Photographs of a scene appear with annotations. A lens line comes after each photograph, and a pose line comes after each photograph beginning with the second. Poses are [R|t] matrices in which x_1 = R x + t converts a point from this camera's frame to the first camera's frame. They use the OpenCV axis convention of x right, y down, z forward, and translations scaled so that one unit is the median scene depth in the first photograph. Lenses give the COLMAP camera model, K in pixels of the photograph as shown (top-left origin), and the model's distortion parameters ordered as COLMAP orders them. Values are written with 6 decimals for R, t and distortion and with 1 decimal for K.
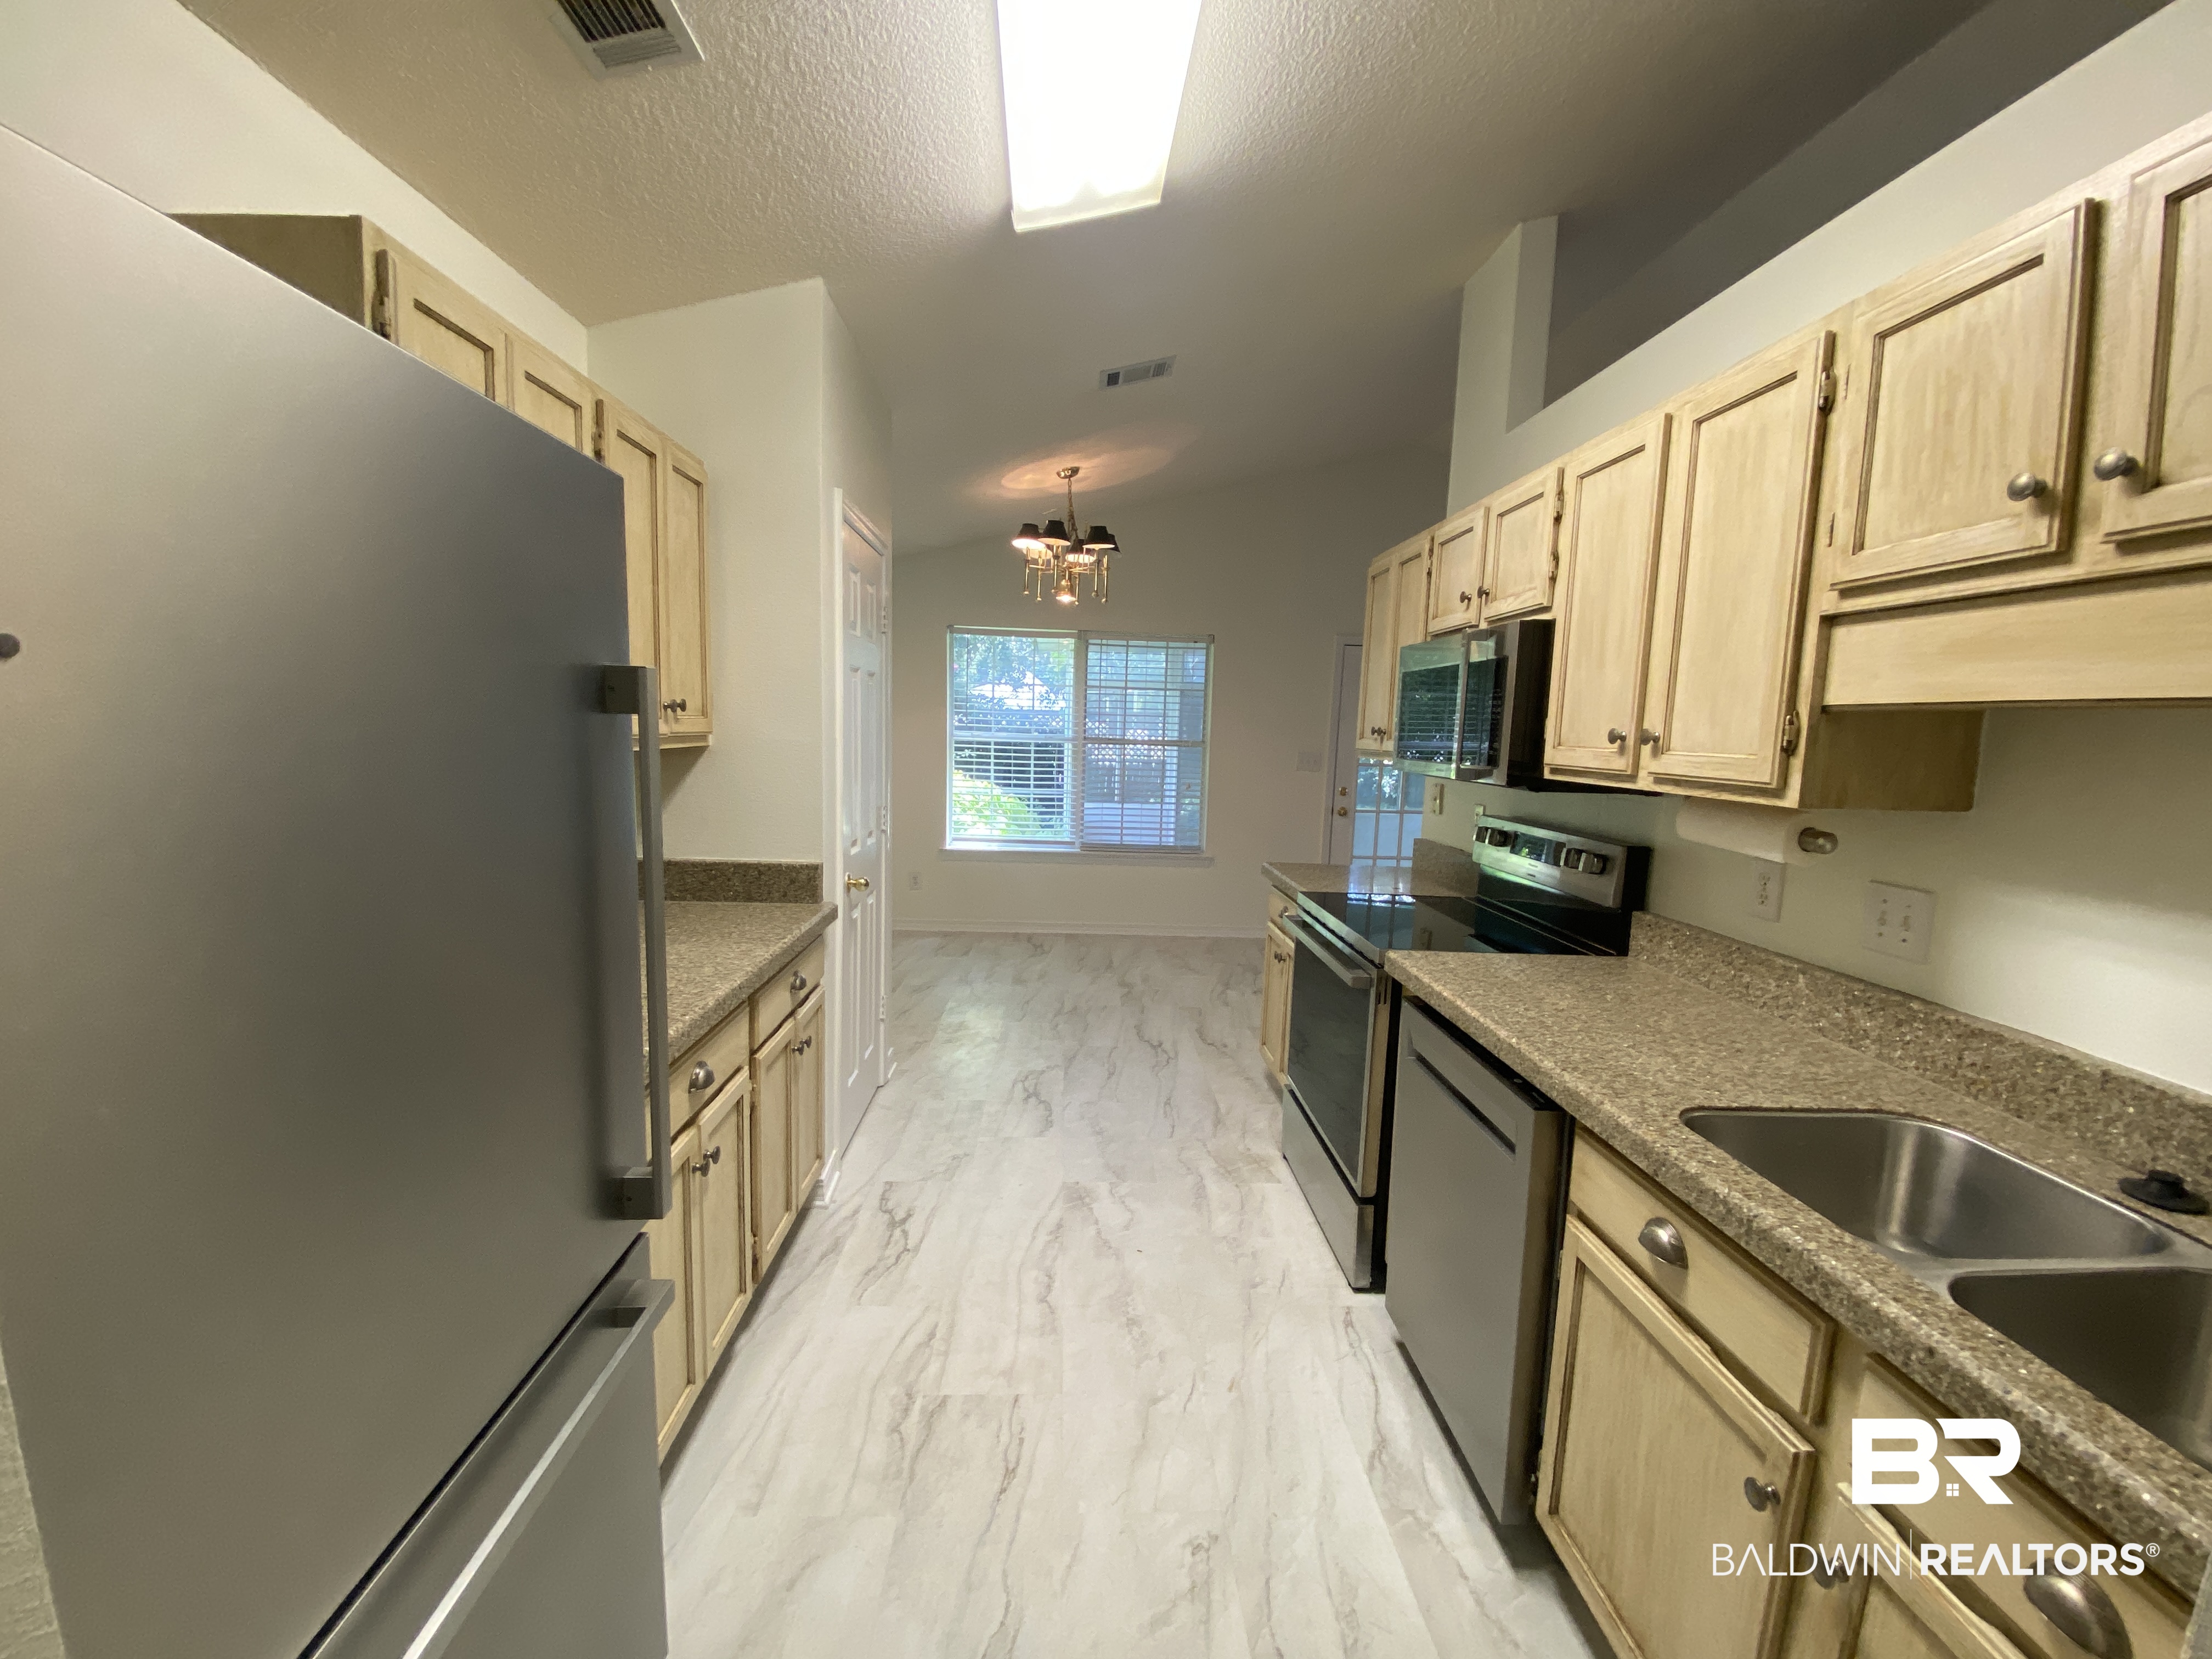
lens RADIAL K [[892.7, 0, 1105.0], [0, 892.7, 829.6], [0, 0, 1]] dist [-0.019395, -0.000451]
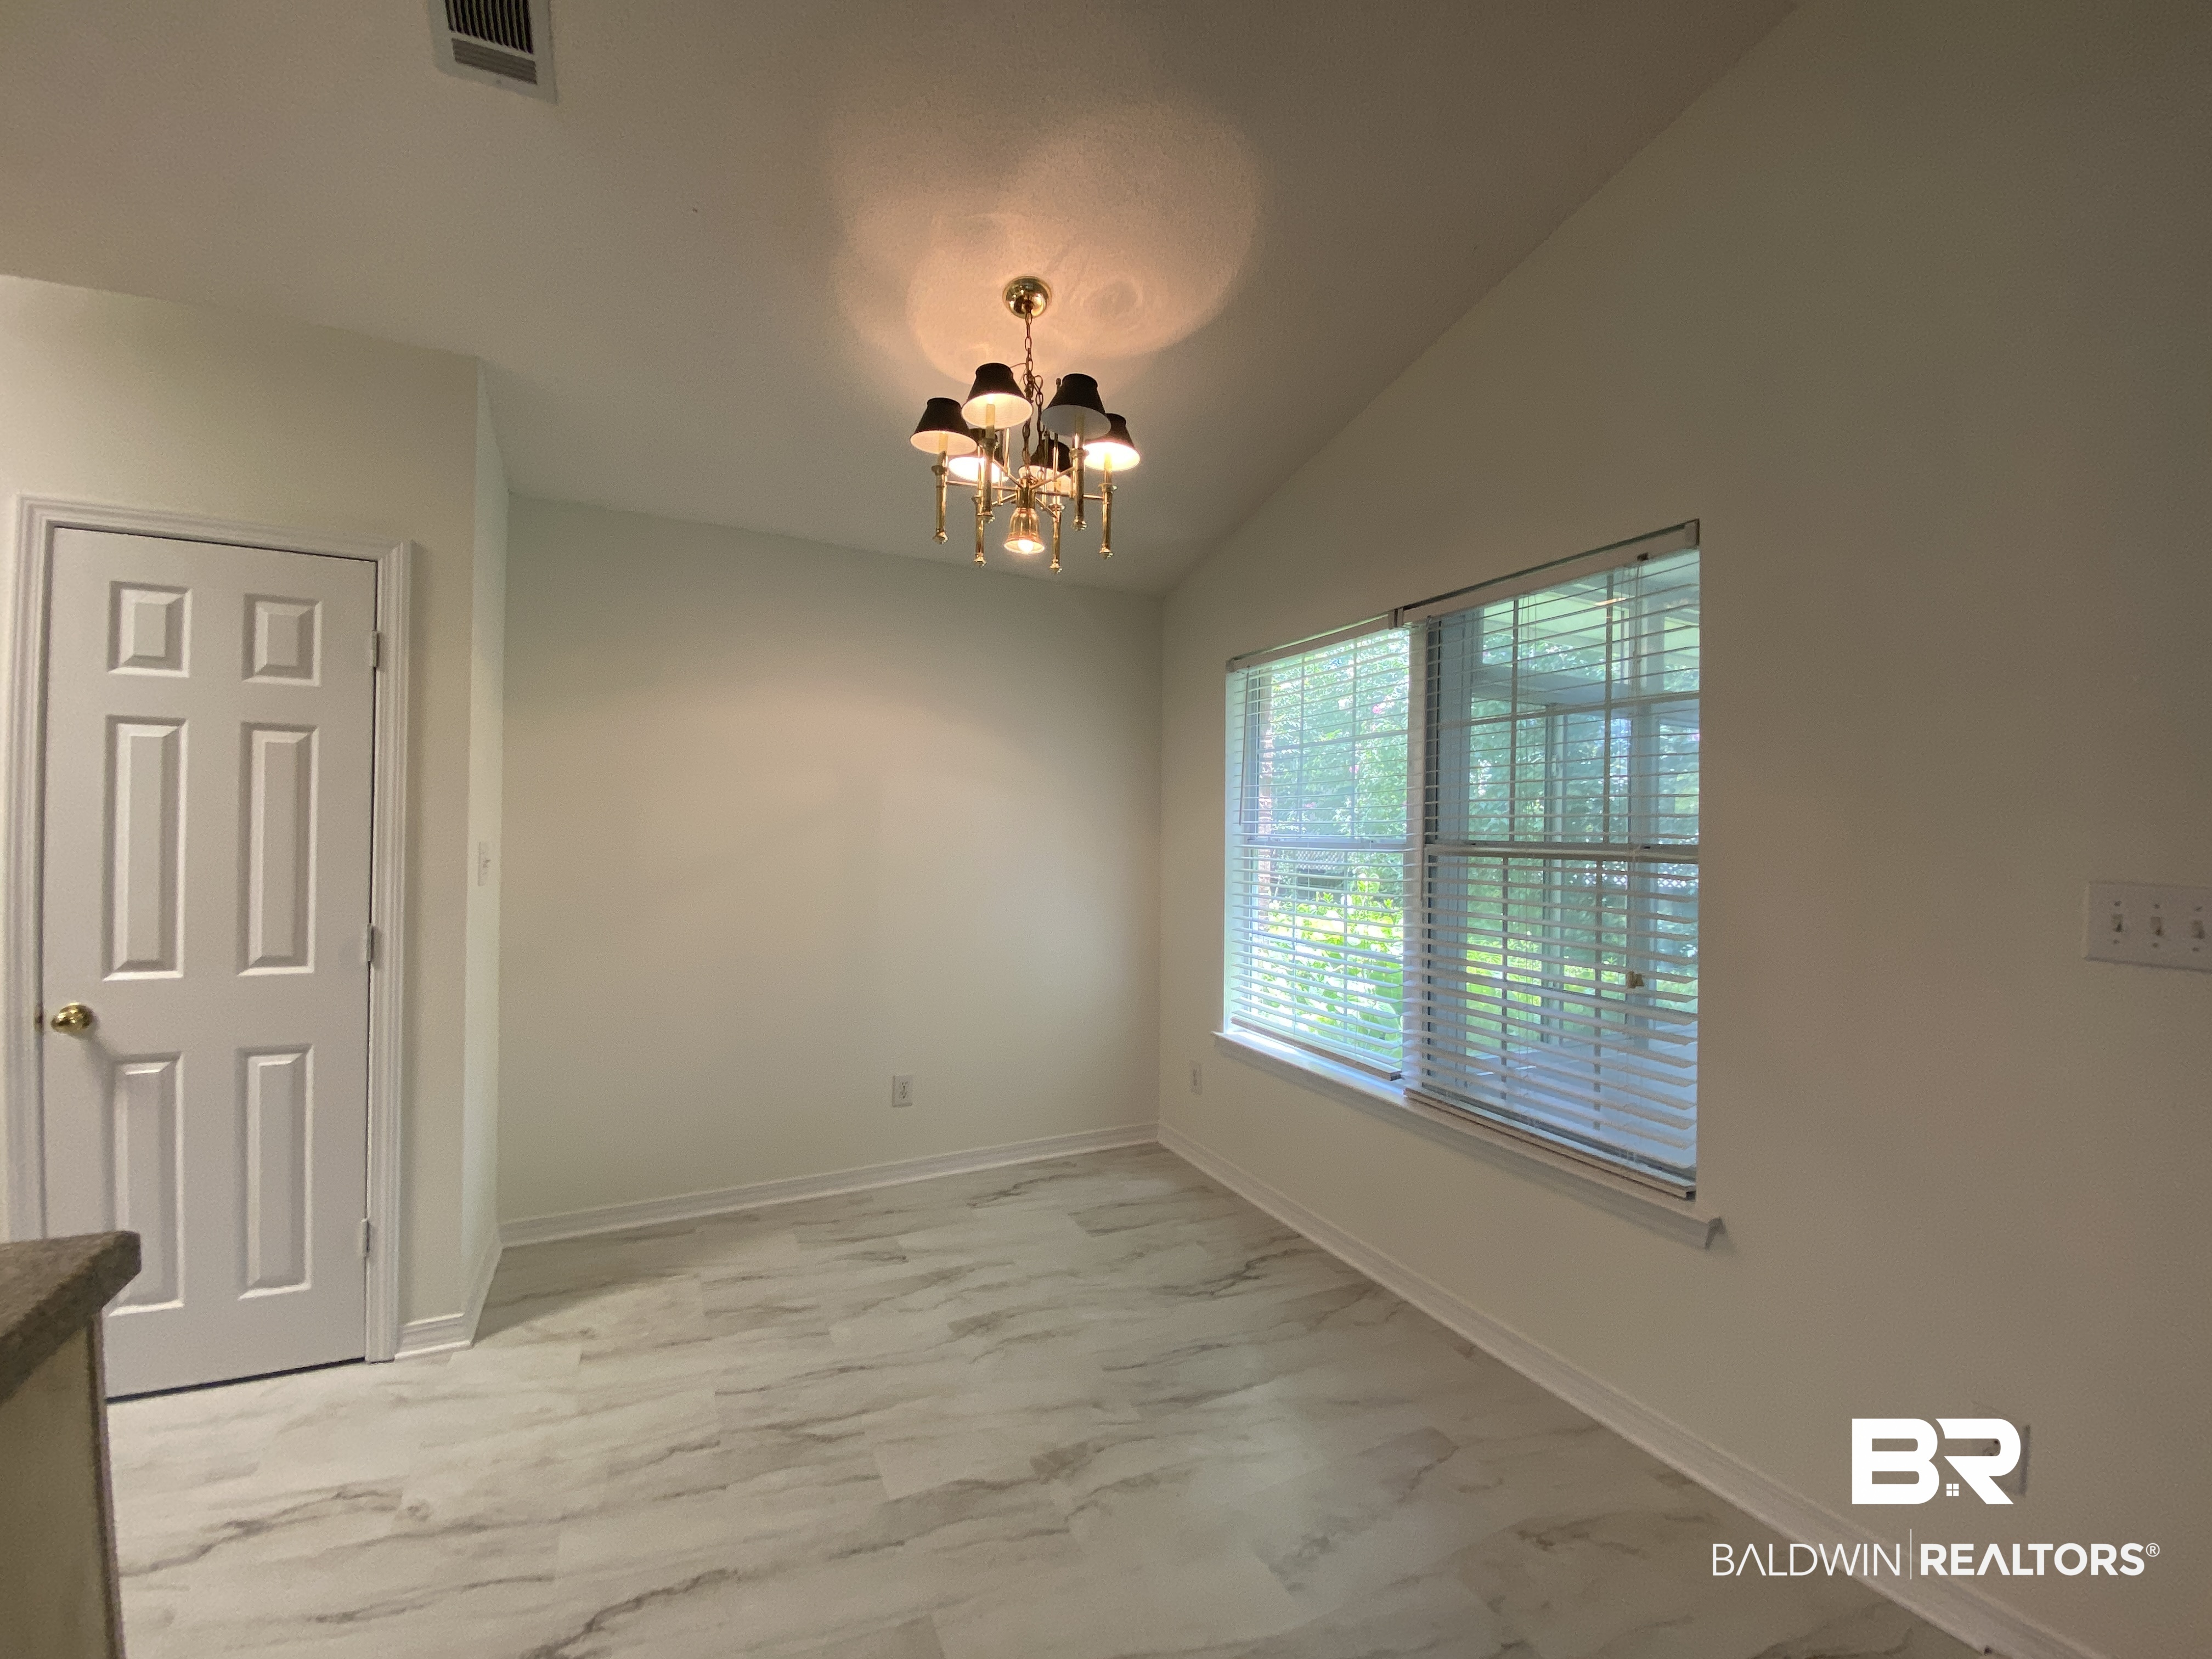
lens RADIAL K [[892.7, 0, 1094.2], [0, 892.7, 826.2], [0, 0, 1]] dist [-0.019395, -0.000451]
pose [[0.386263, -0.036158, -0.921680, 0.454948], [-0.096414, 0.992175, -0.079329, -0.083321], [0.917336, 0.119505, 0.379755, 0.963933]]
